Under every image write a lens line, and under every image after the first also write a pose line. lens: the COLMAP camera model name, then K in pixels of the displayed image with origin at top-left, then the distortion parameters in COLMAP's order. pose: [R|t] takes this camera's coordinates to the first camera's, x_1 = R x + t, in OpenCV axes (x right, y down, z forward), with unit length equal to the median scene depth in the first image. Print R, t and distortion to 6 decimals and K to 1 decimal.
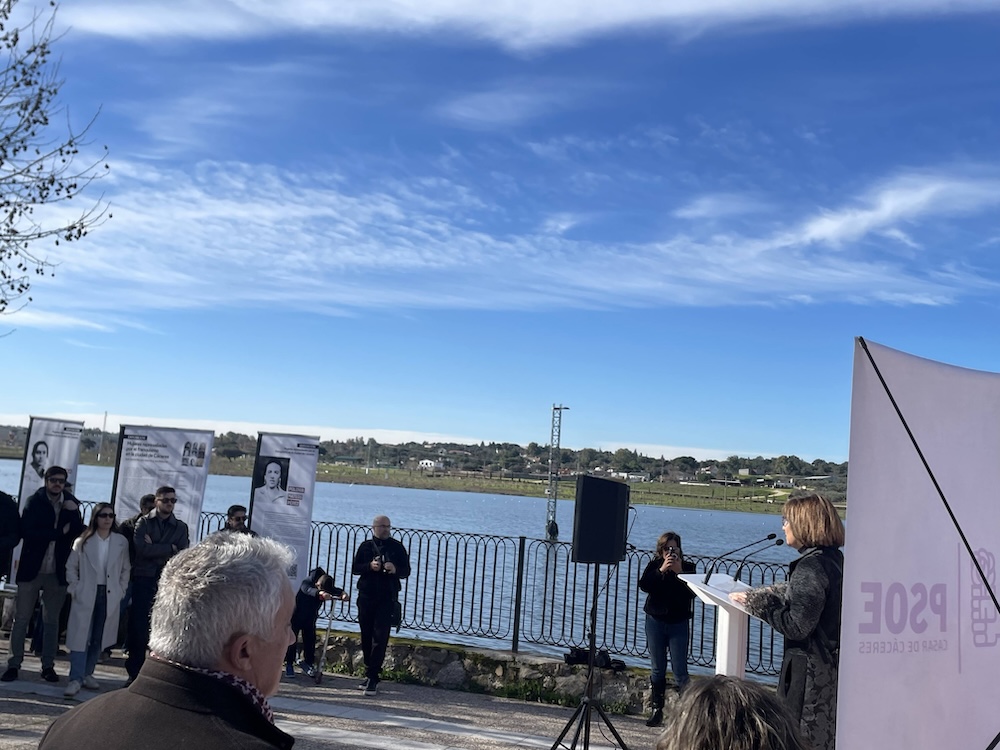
lens RADIAL K [[1041.0, 0, 486.6], [0, 1041.0, 373.3], [0, 0, 1]] dist [0.205460, -0.603969]
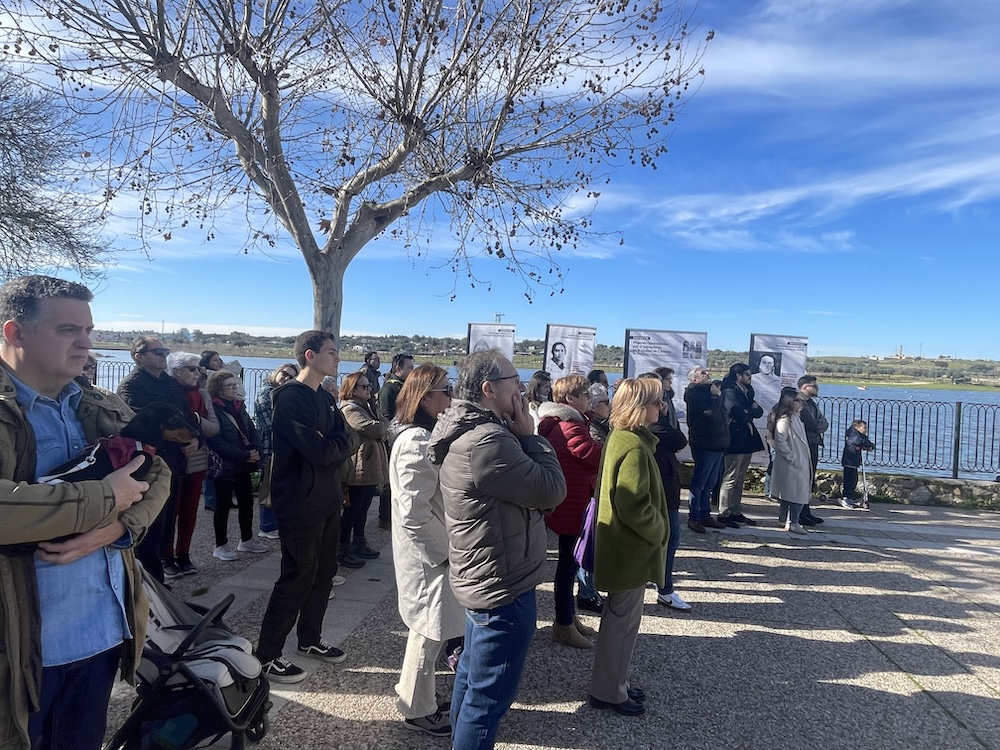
lens RADIAL K [[576.3, 0, 493.3], [0, 576.3, 379.6], [0, 0, 1]] dist [-0.004950, -0.000787]
pose [[0.983803, -0.031780, 0.176414, -0.665911], [0.005982, 0.989432, 0.144876, 0.004312], [-0.179154, -0.141474, 0.973596, 0.303791]]
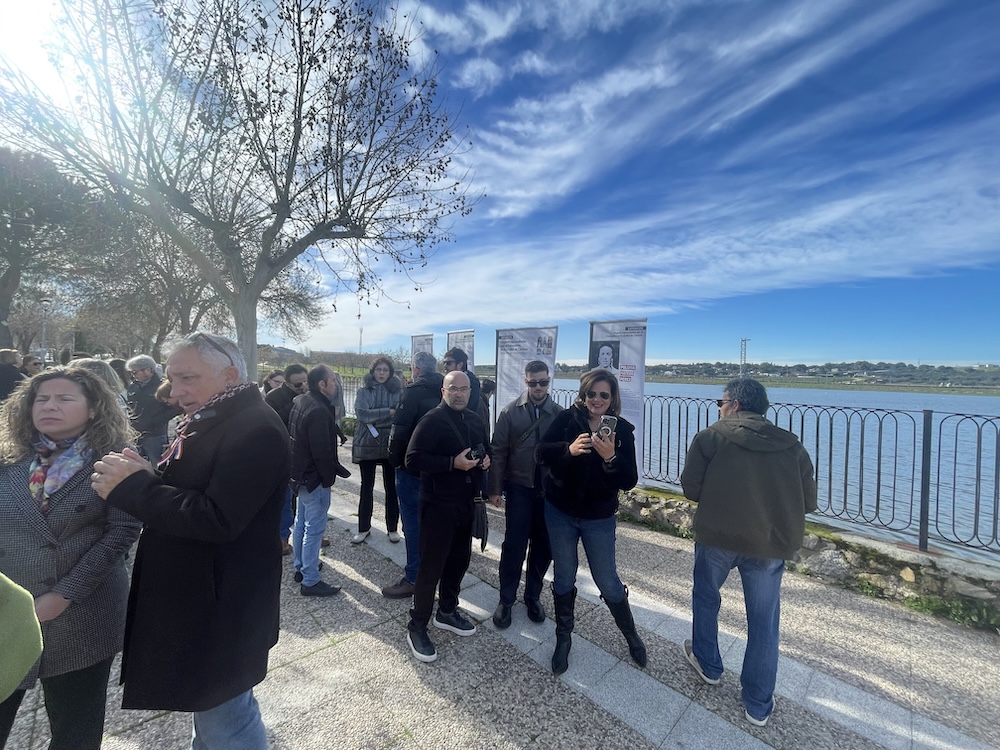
lens RADIAL K [[402.9, 0, 500.0], [0, 402.9, 375.0], [0, 0, 1]] dist [0.002938, 0.000286]
pose [[0.899012, -0.038820, -0.436200, -0.109715], [0.075336, 0.994923, 0.066724, 0.075424], [0.431395, -0.092847, 0.897373, 0.522689]]
